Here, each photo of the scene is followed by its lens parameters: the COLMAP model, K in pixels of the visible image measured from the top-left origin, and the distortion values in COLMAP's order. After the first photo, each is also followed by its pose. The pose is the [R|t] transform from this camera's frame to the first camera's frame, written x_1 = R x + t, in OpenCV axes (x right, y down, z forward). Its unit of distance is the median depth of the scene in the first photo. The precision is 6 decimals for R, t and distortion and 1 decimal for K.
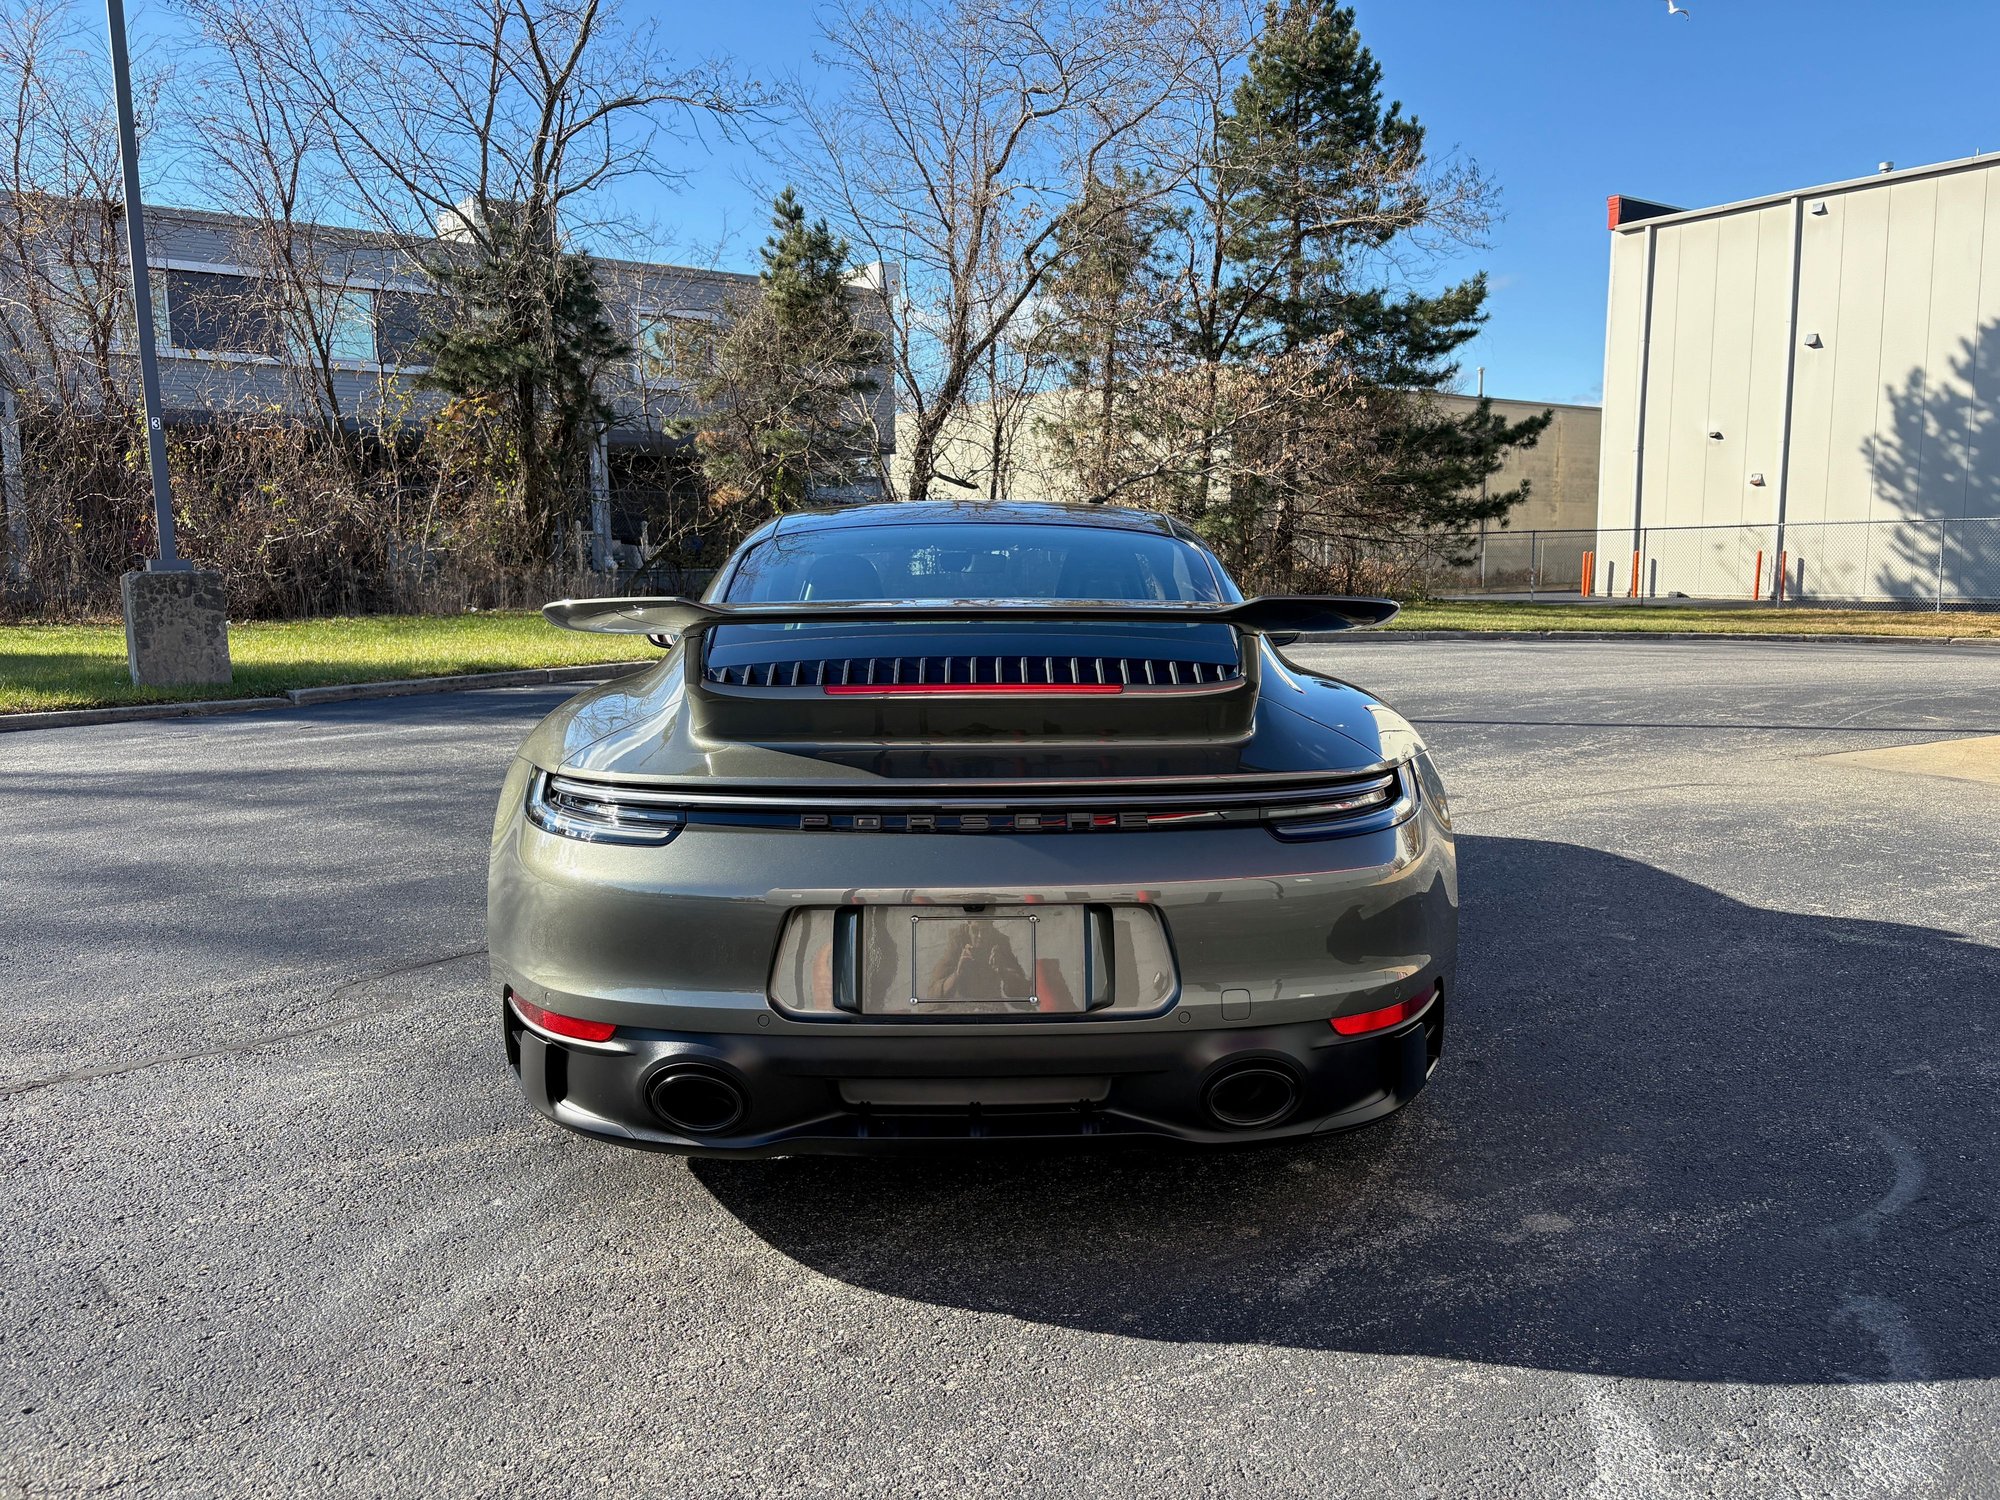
lens RADIAL K [[1514.4, 0, 1001.6], [0, 1514.4, 746.9], [0, 0, 1]] dist [0.038927, -0.040510]
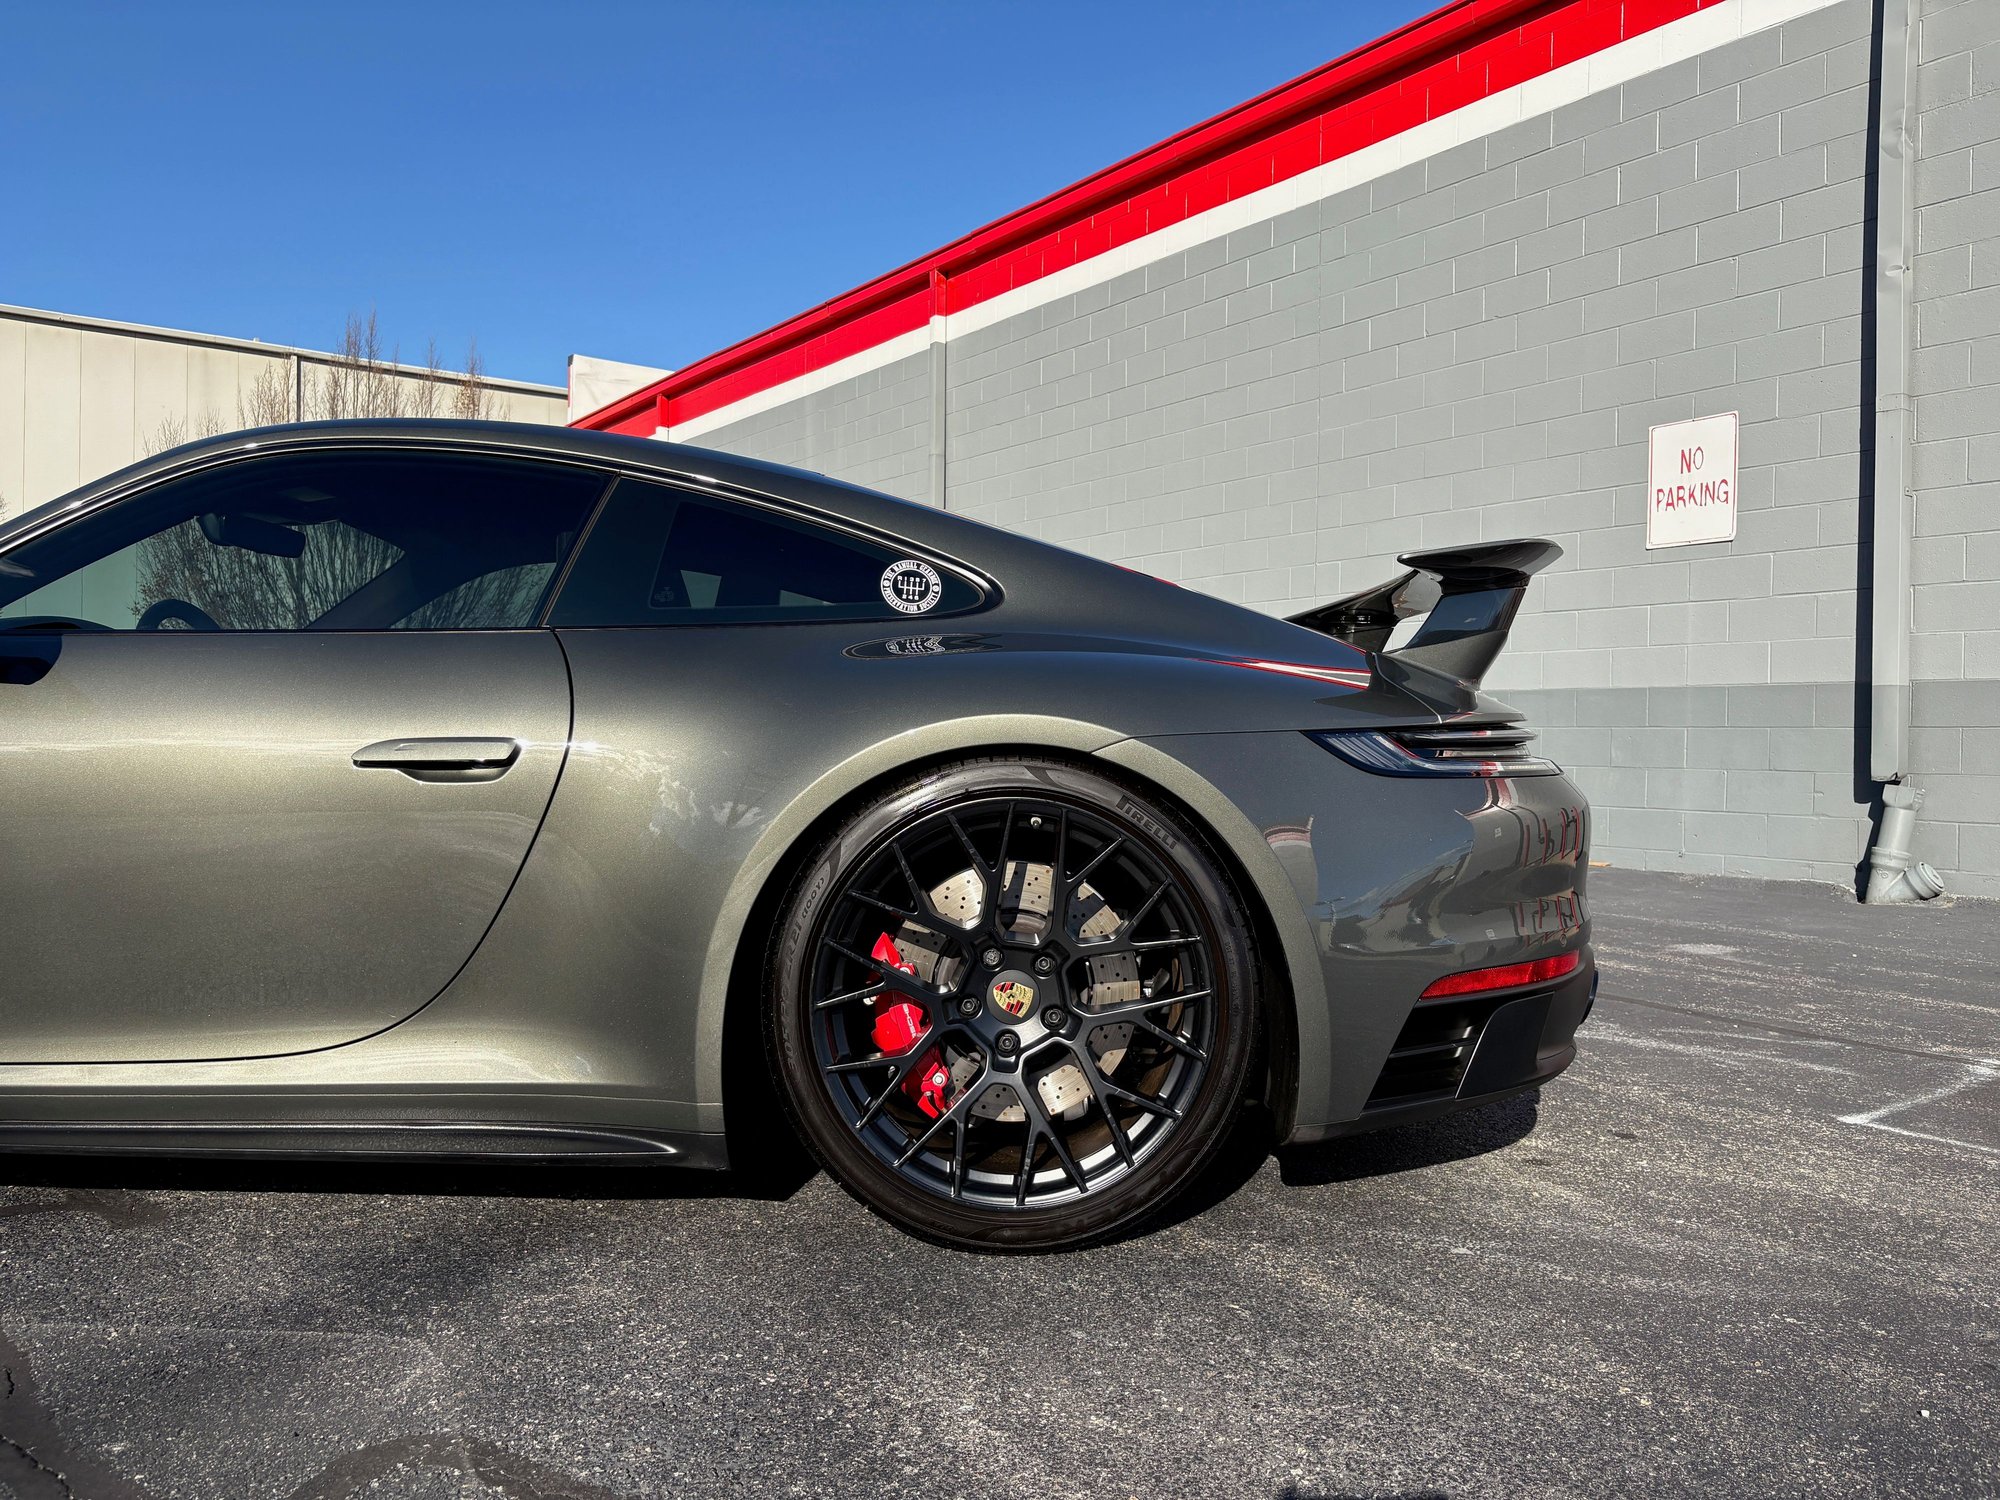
lens RADIAL K [[1514.4, 0, 1000.1], [0, 1514.4, 746.3], [0, 0, 1]] dist [0.038927, -0.040510]
pose [[0.003610, 0.003898, 0.999986, -0.085617], [0.110589, 0.993857, -0.004273, 0.000262], [-0.993860, 0.110603, 0.003157, 0.089777]]
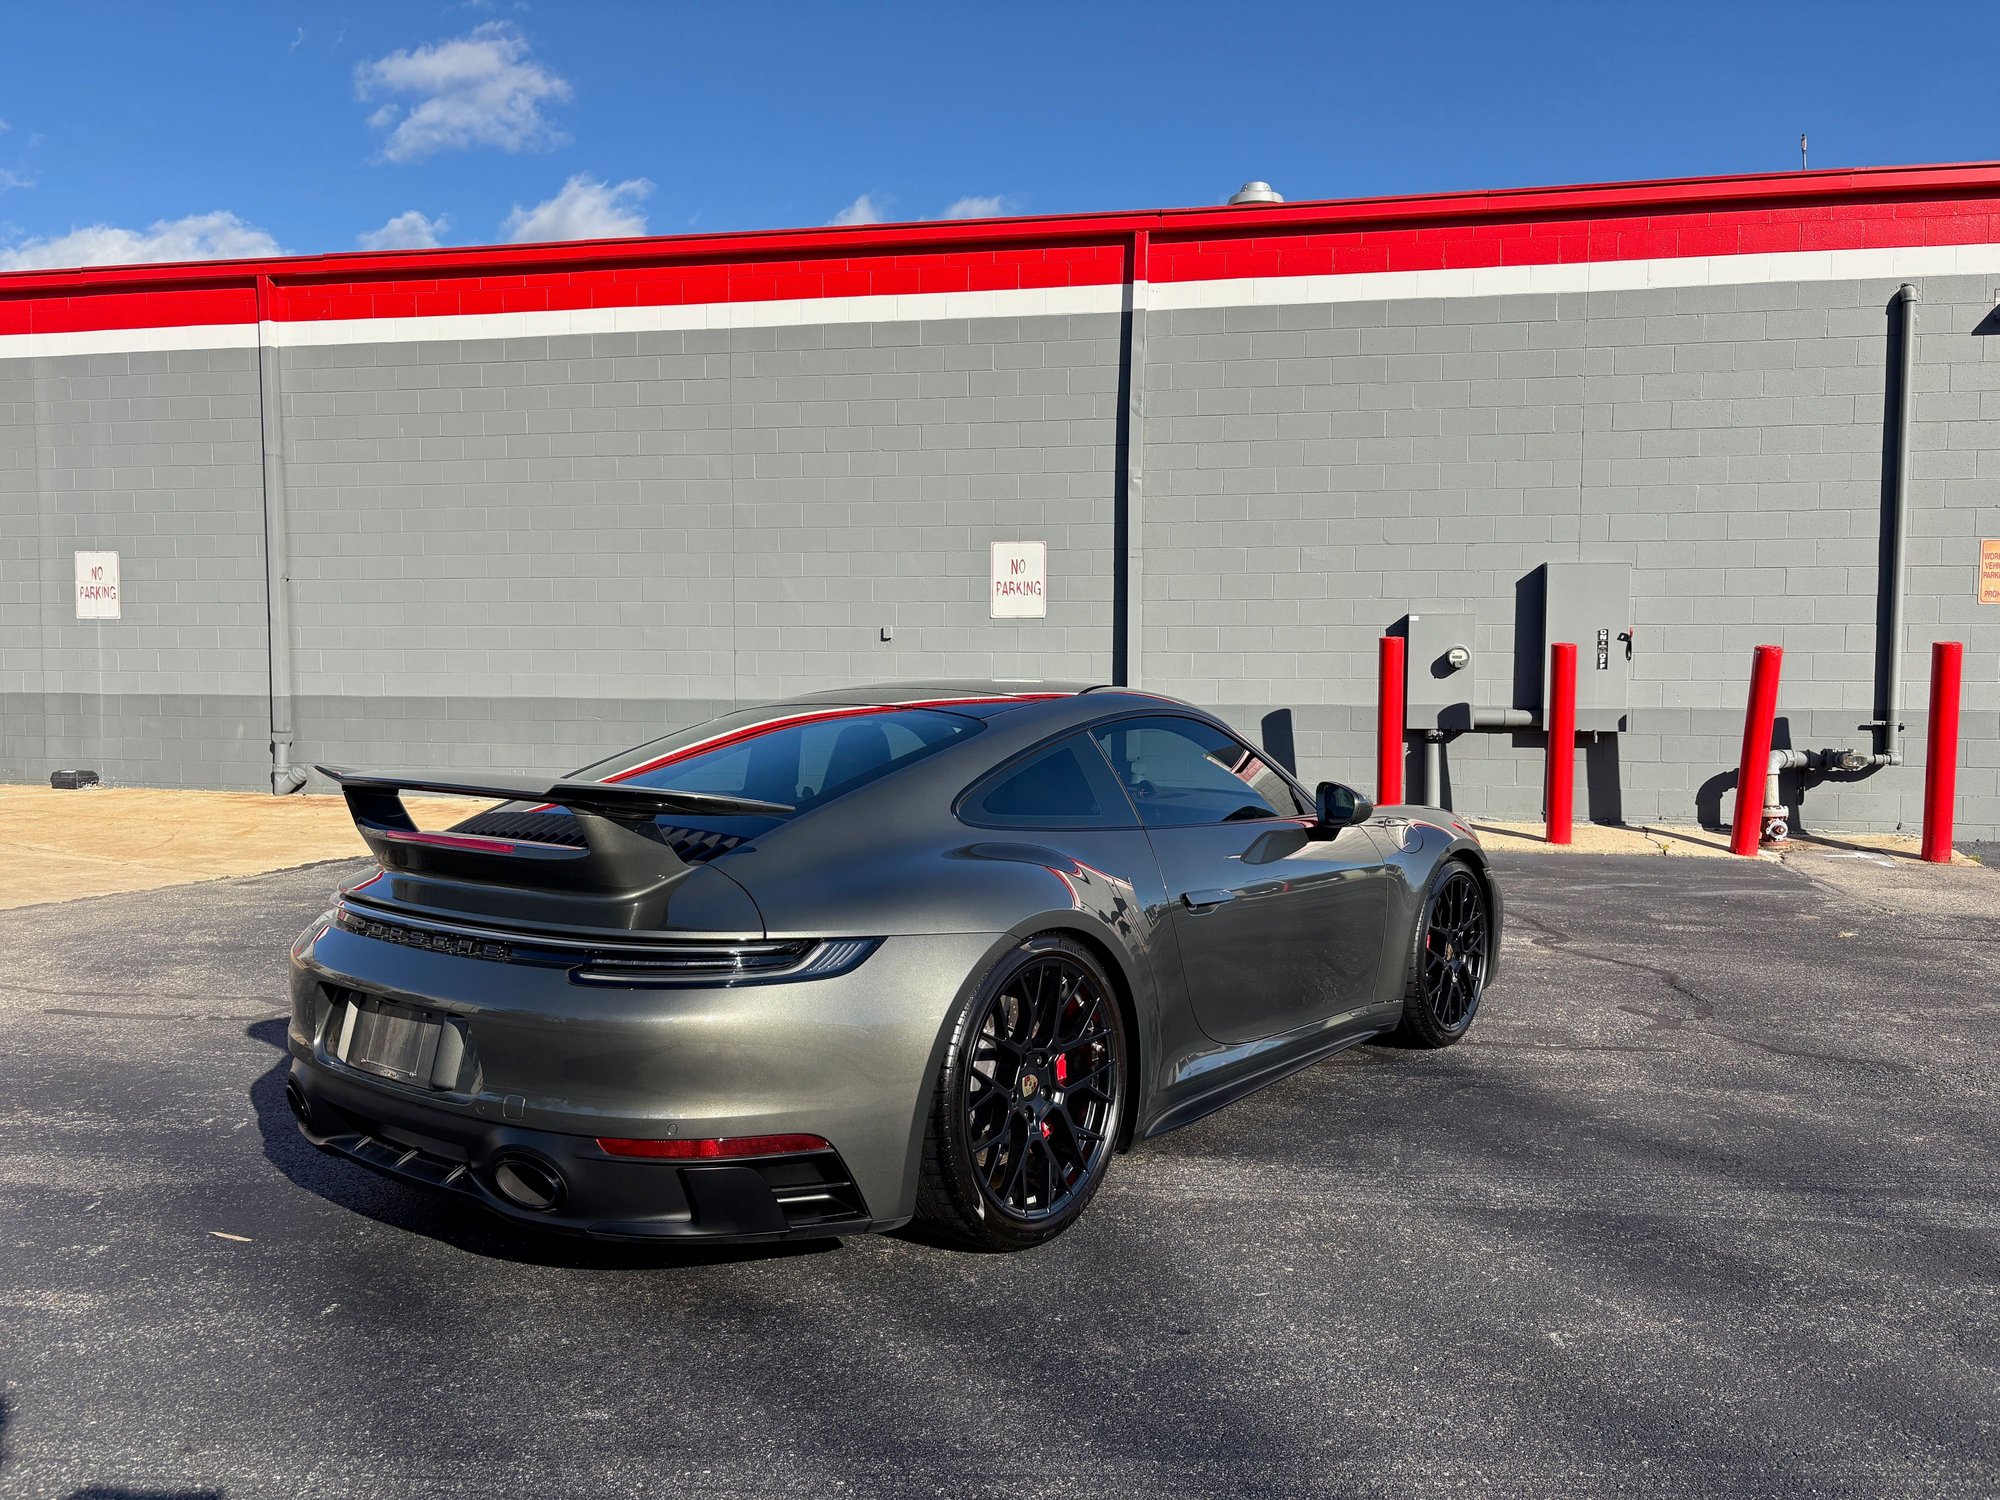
lens RADIAL K [[1514.4, 0, 1003.3], [0, 1514.4, 783.7], [0, 0, 1]] dist [0.038927, -0.040510]
pose [[-0.682128, -0.053799, 0.729251, -0.126242], [0.088161, 0.983965, 0.155053, -0.033485], [-0.725899, 0.170057, -0.666447, 0.228393]]
